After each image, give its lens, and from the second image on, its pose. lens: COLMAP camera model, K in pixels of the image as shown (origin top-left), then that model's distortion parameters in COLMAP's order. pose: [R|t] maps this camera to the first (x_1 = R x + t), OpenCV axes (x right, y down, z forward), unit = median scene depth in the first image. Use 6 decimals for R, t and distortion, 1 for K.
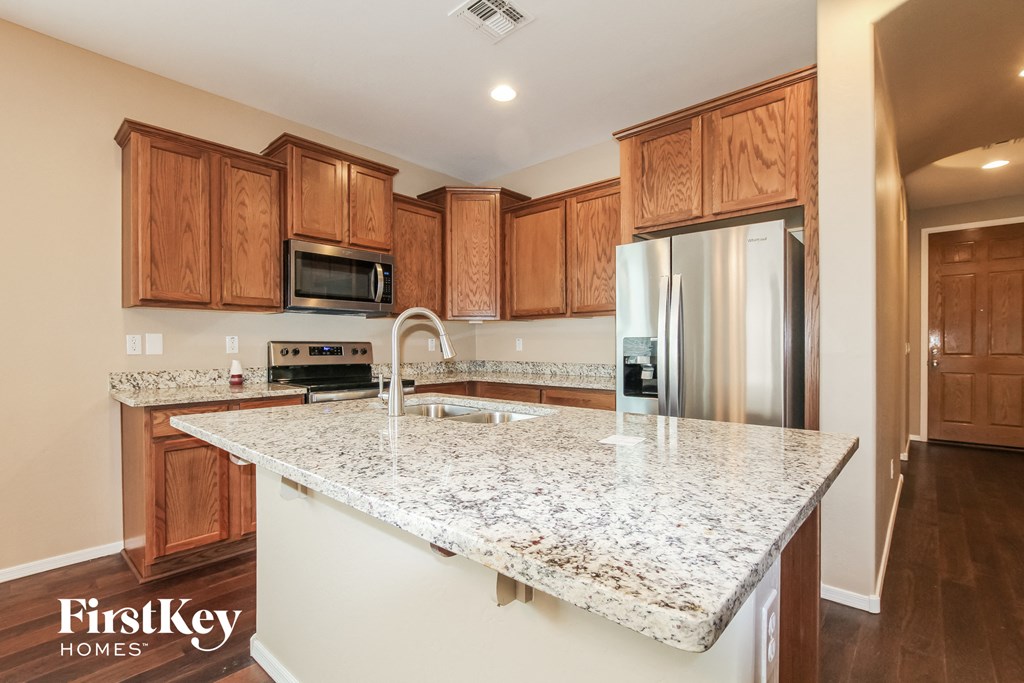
lens RADIAL K [[475.2, 0, 512.0], [0, 475.2, 341.5], [0, 0, 1]] dist [0.002241, 0.000837]
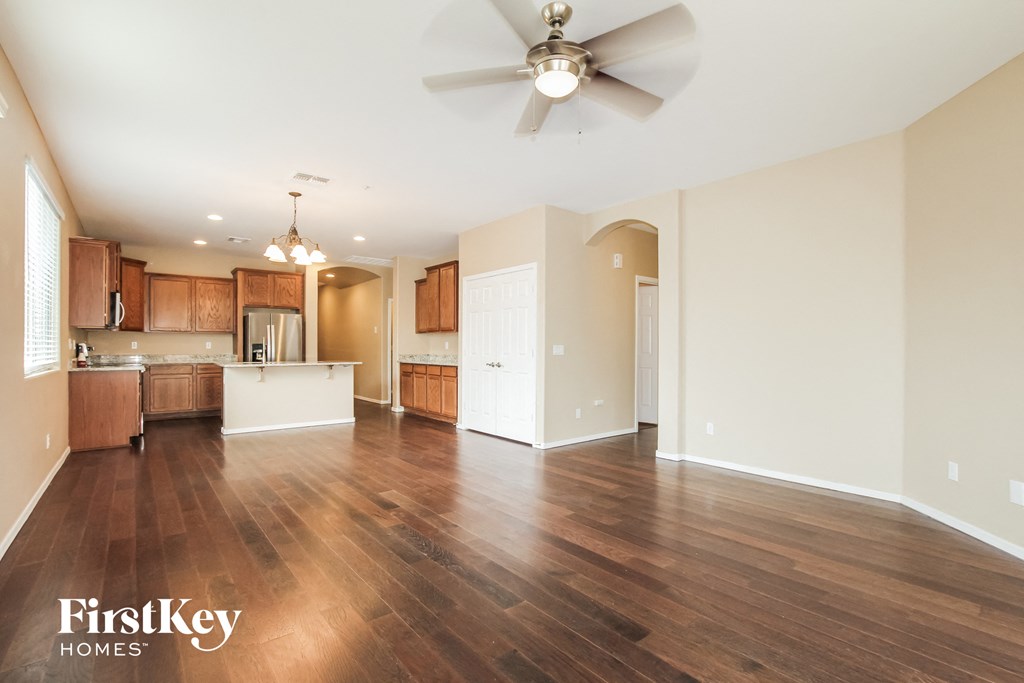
lens RADIAL K [[475.2, 0, 512.0], [0, 475.2, 341.5], [0, 0, 1]] dist [0.002241, 0.000837]
pose [[0.178458, 0.004116, 0.983939, -2.643364], [0.001850, 0.999988, -0.004519, 0.003498], [-0.983946, 0.002627, 0.178449, -1.277197]]
